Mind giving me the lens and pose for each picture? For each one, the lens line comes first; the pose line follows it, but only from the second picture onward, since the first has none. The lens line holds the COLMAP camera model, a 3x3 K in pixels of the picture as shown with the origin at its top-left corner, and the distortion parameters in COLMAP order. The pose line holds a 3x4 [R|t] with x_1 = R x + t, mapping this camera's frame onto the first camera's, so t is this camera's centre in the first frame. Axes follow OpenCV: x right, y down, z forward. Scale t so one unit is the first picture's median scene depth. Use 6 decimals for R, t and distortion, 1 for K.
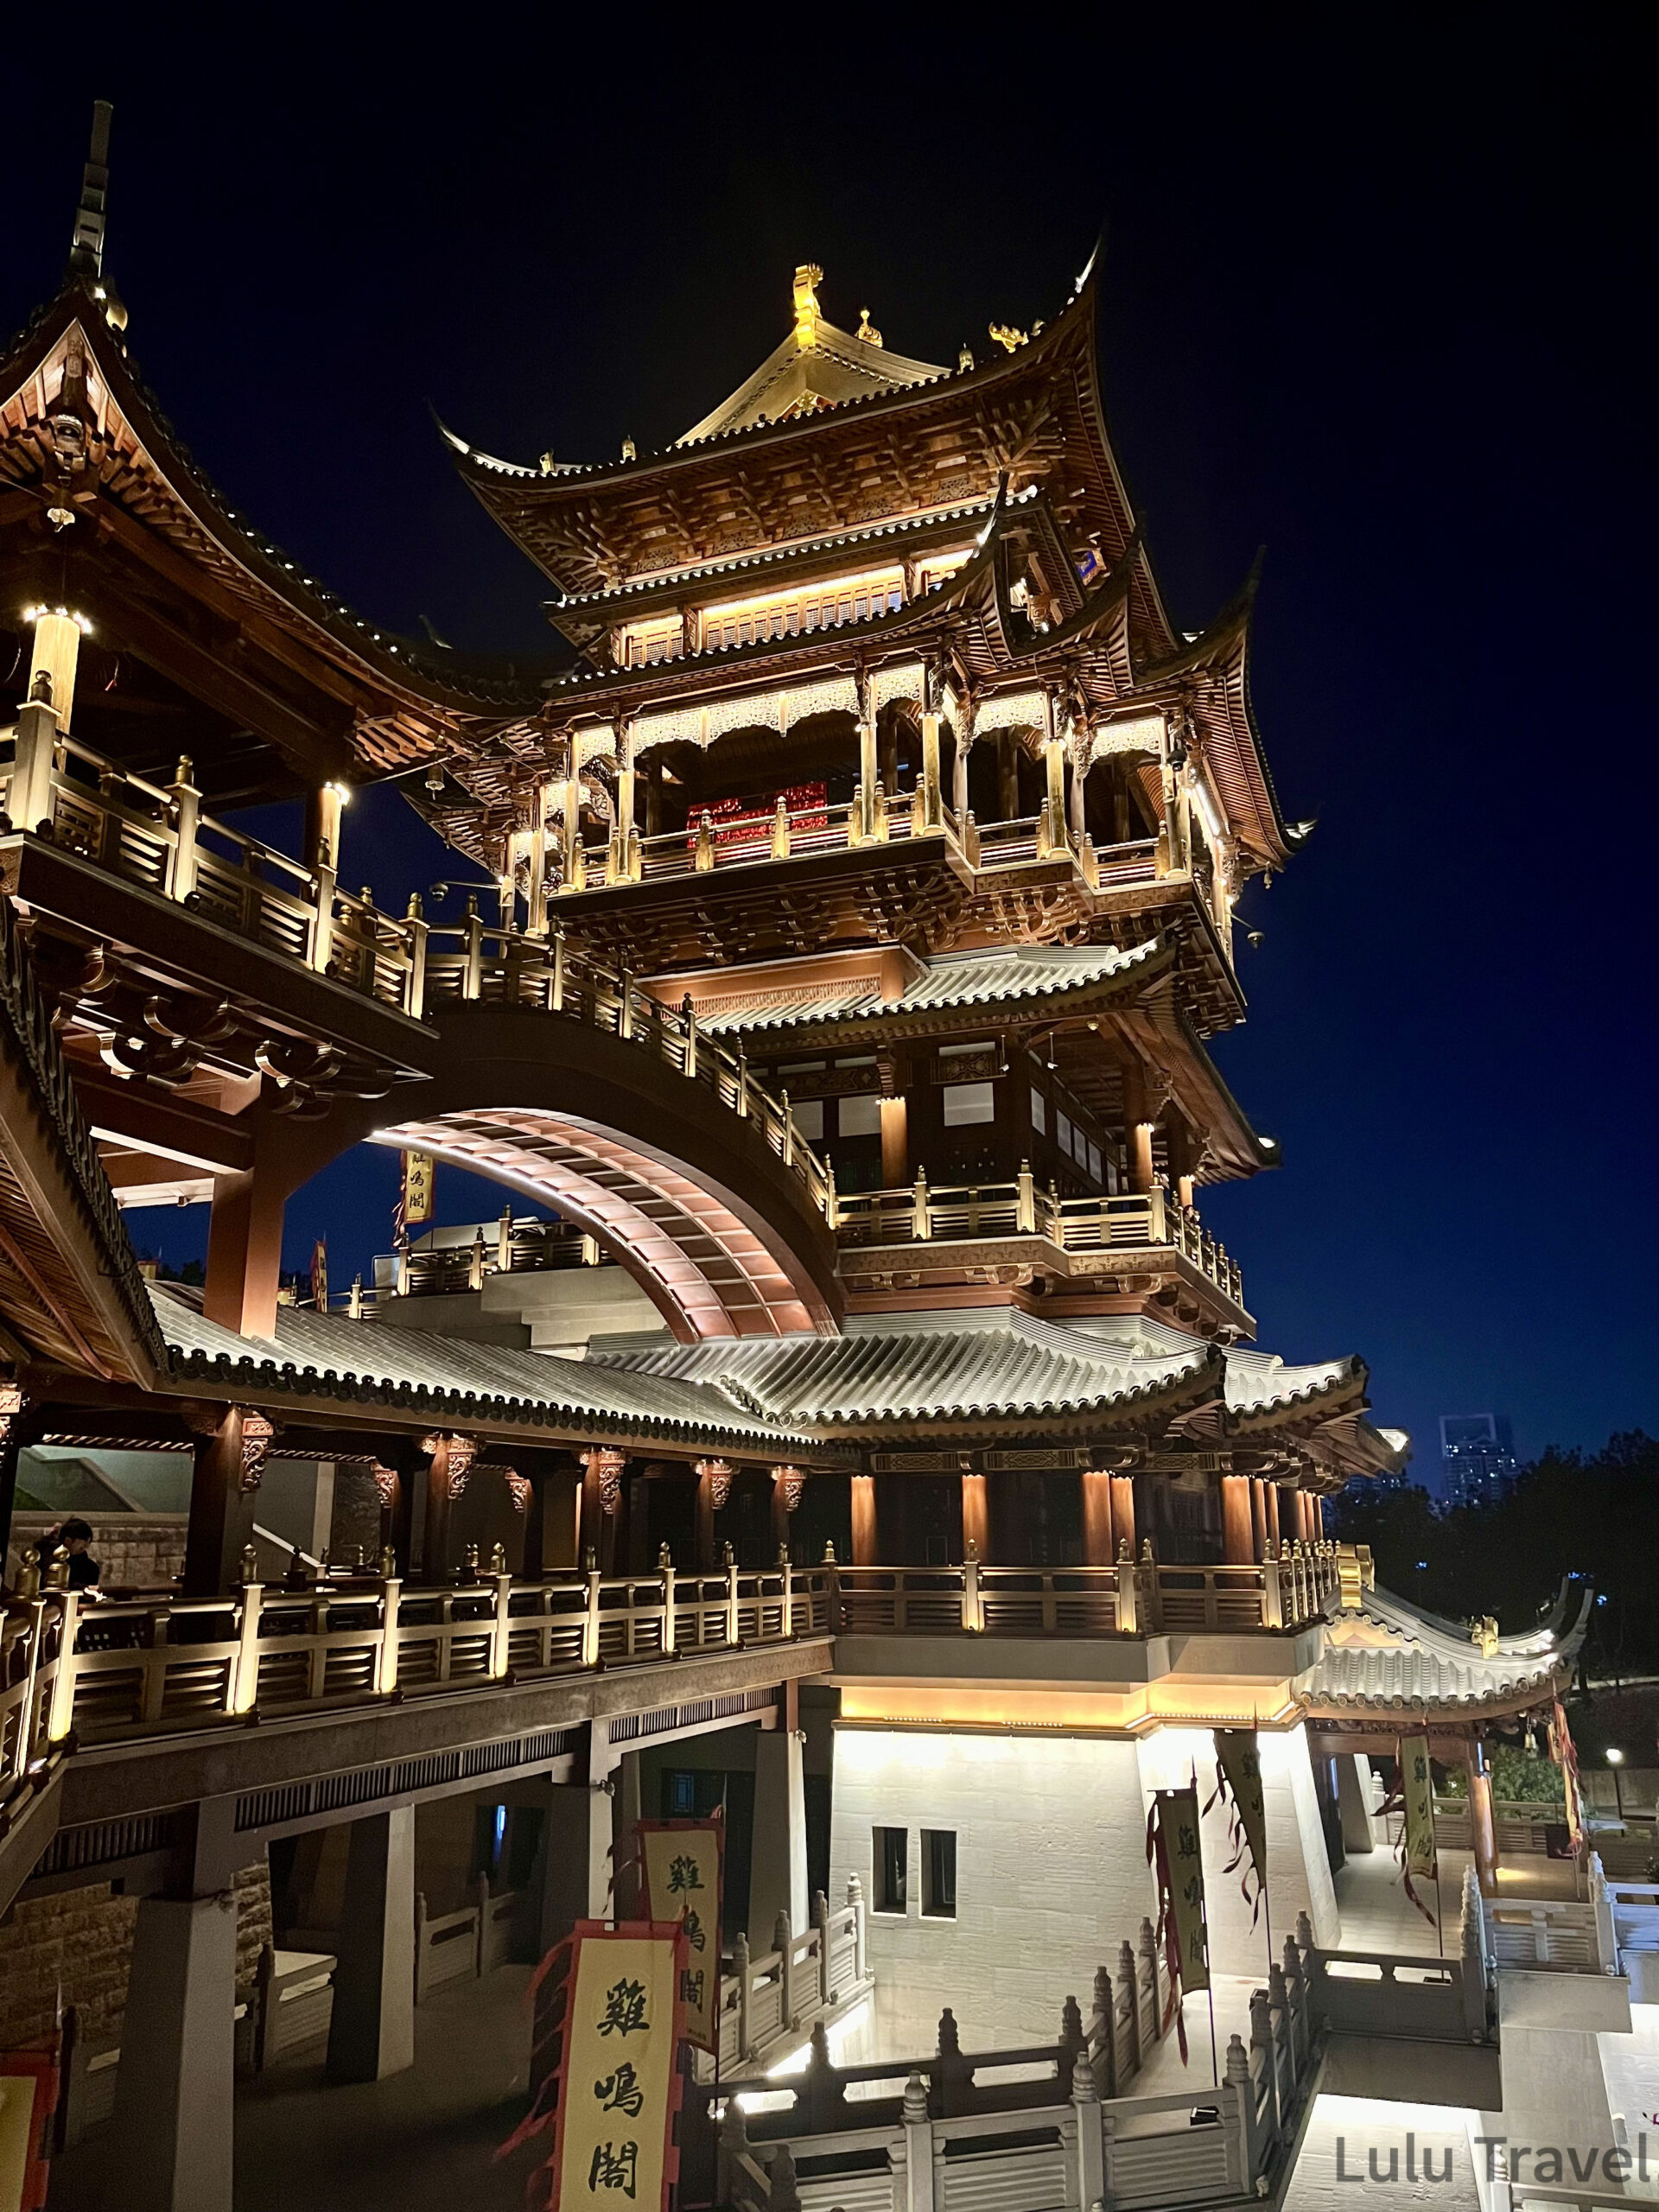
lens RADIAL K [[1670.3, 0, 822.6], [0, 1670.3, 1105.6], [0, 0, 1]] dist [0.025869, -0.002009]
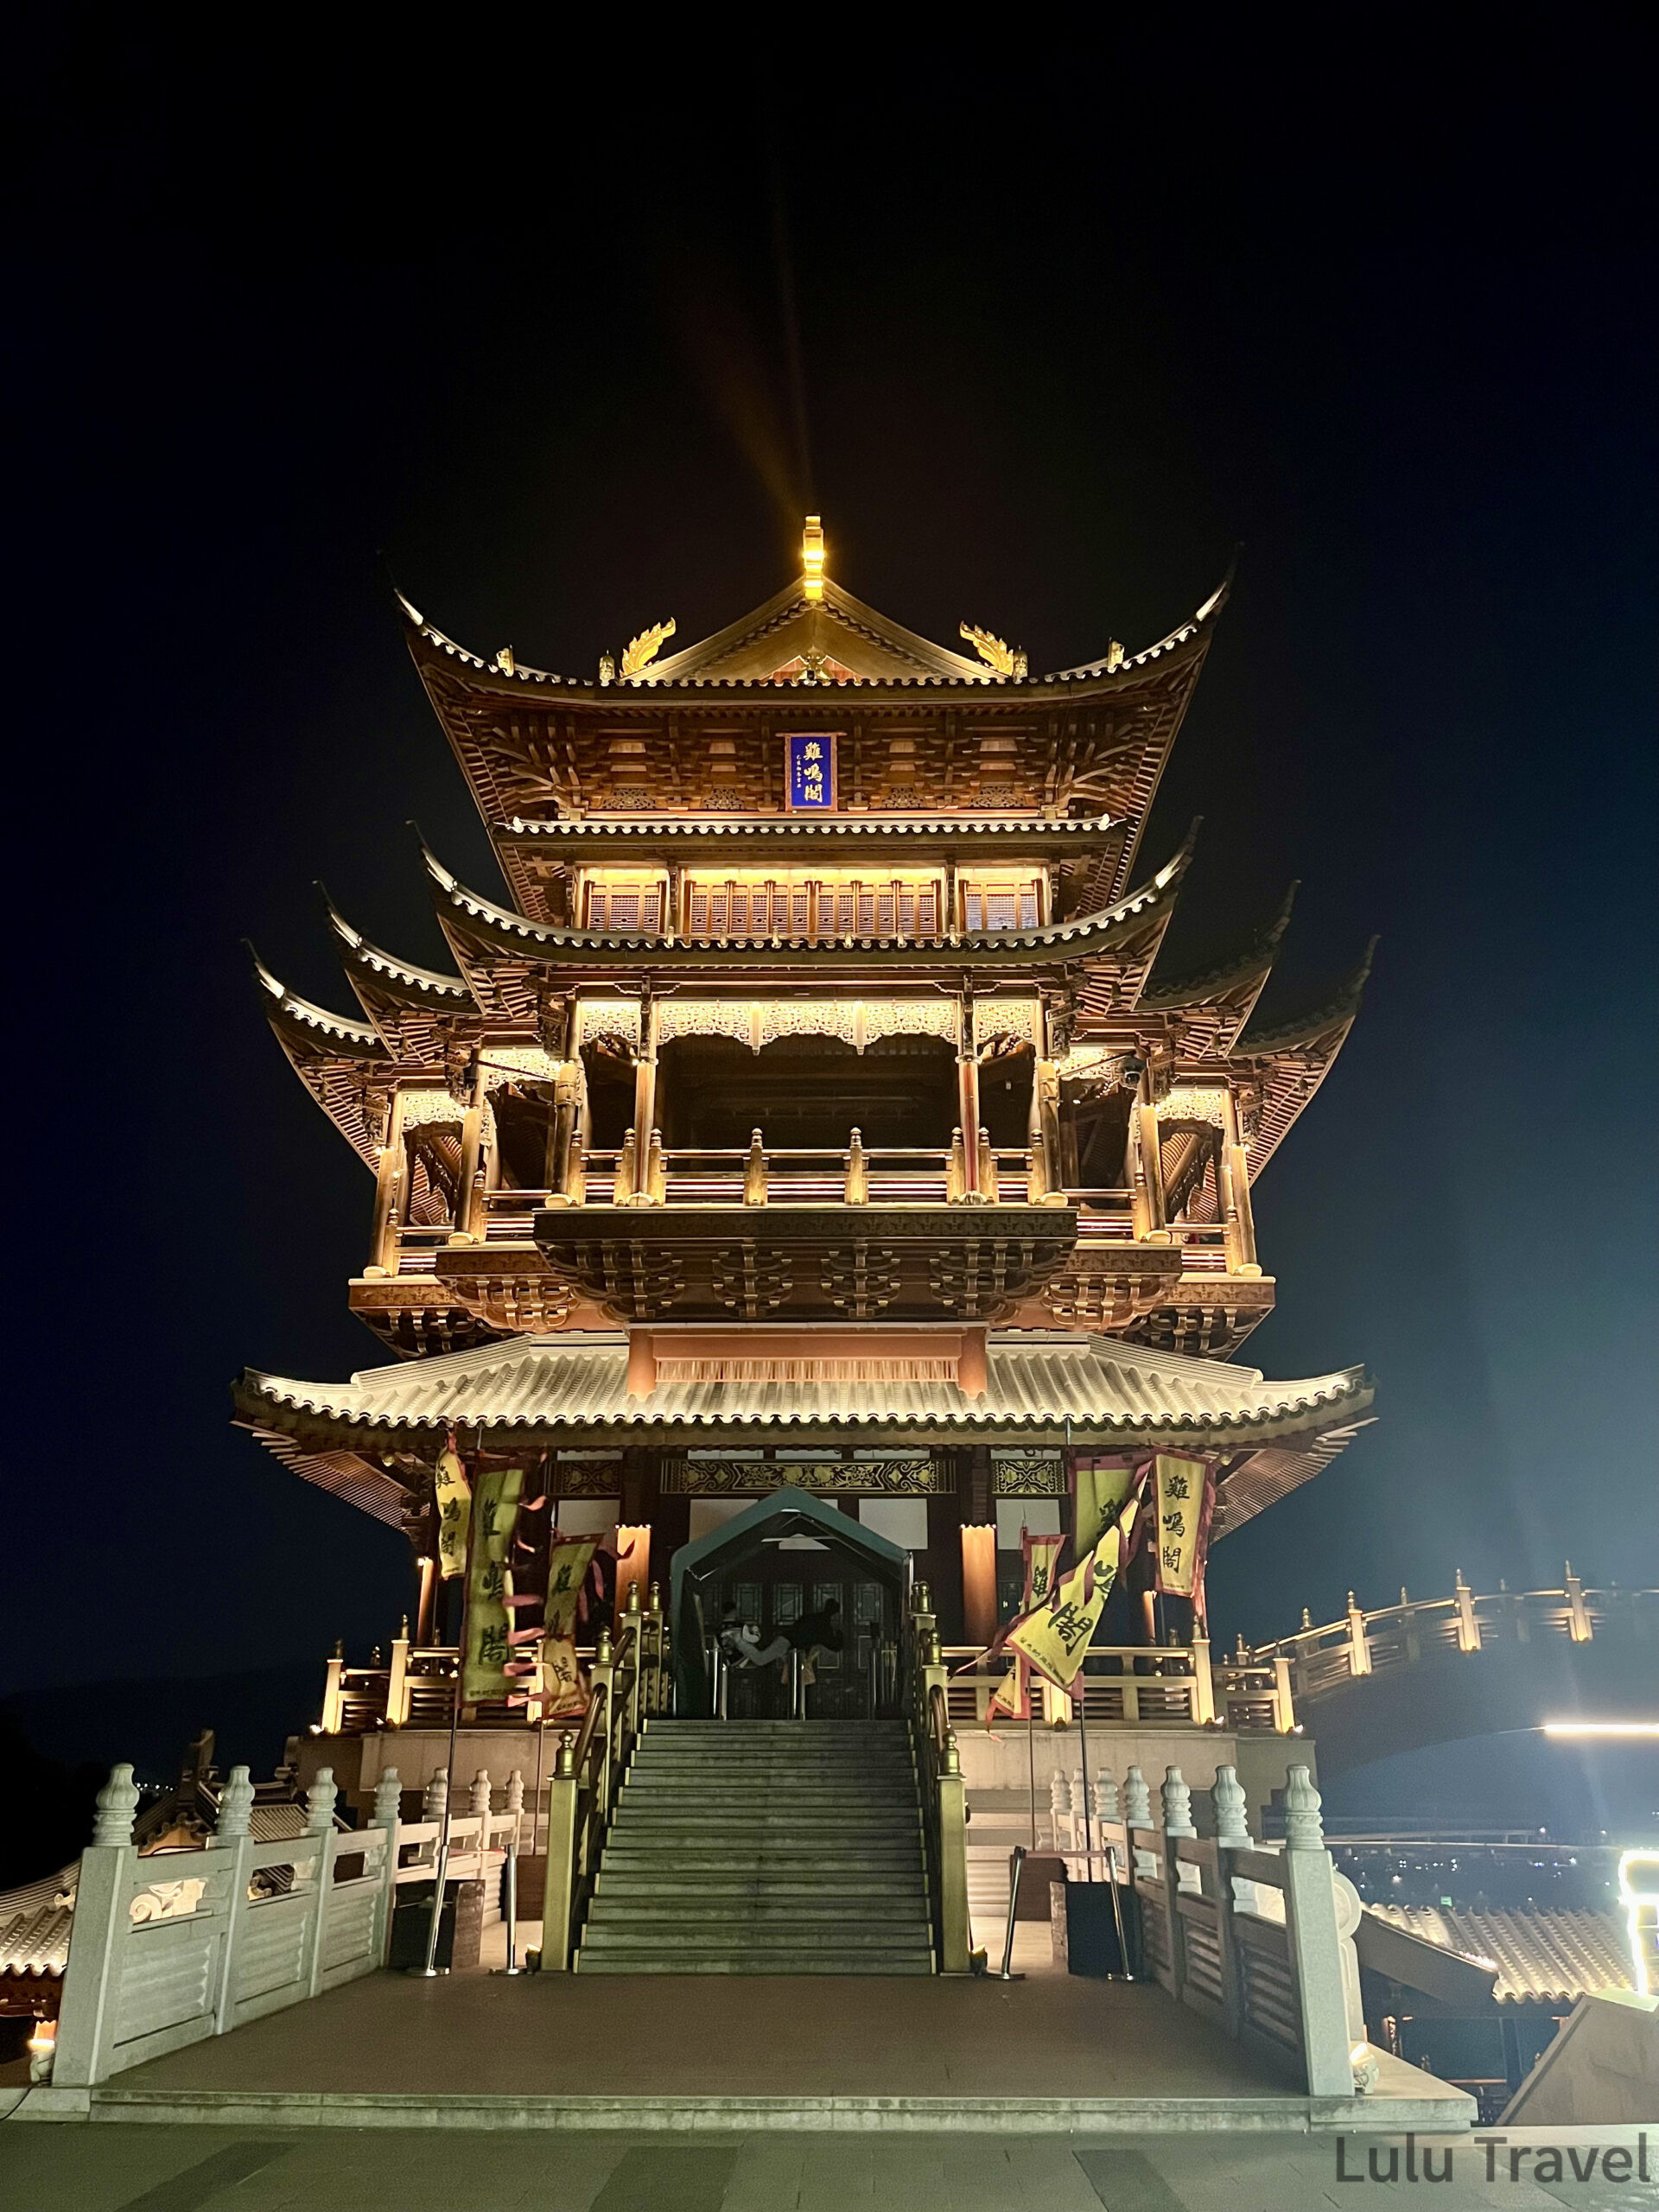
lens RADIAL K [[1670.3, 0, 831.9], [0, 1670.3, 1103.2], [0, 0, 1]] dist [0.025869, -0.002009]
pose [[0.935223, 0.137819, 0.326136, -0.294742], [-0.094591, 0.984906, -0.144955, -0.073812], [-0.341191, 0.104716, 0.934143, 0.229420]]
